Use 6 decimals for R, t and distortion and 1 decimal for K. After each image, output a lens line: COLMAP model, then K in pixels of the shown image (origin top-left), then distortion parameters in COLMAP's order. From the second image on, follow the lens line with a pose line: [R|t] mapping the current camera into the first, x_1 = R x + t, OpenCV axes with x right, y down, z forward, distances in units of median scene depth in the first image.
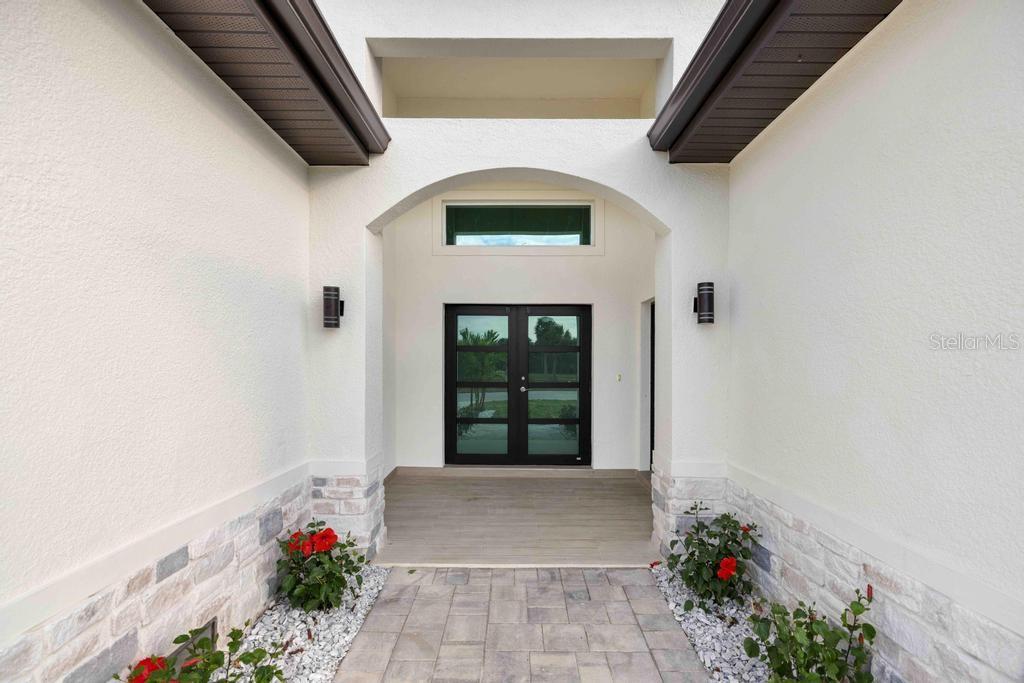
lens RADIAL K [[467.3, 0, 507.0], [0, 467.3, 361.3], [0, 0, 1]] dist [0.005380, -0.000172]
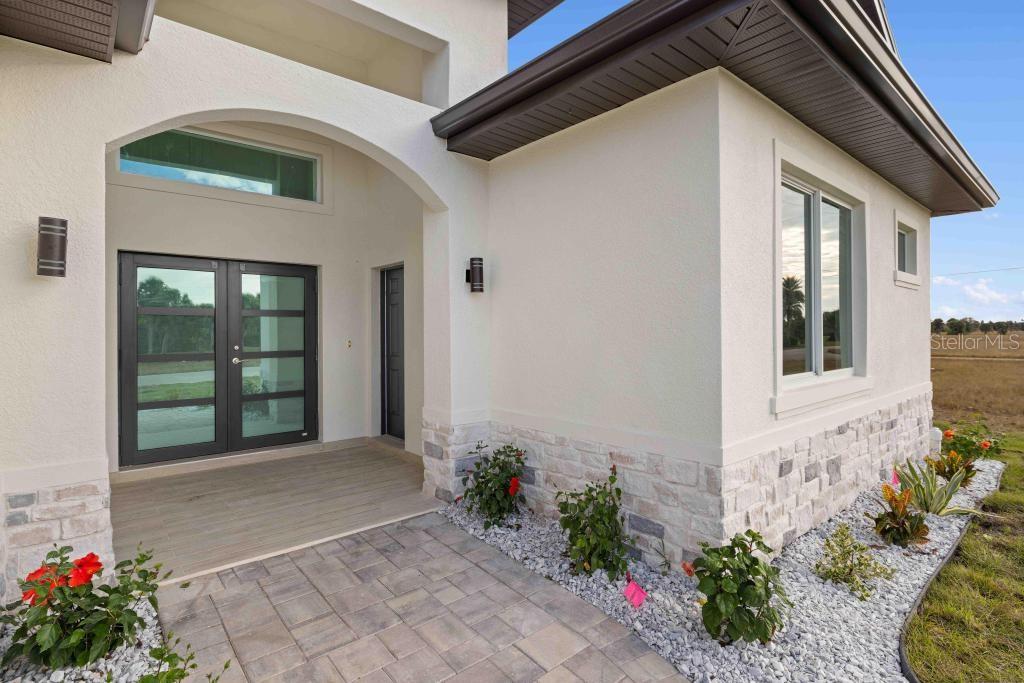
lens RADIAL K [[516.7, 0, 513.5], [0, 516.7, 325.8], [0, 0, 1]] dist [-0.006035, 0.000348]
pose [[0.750233, -0.001715, 0.661171, -0.371350], [0.008705, 0.999936, -0.007283, 0.014819], [-0.661116, 0.011219, 0.750200, -0.042742]]
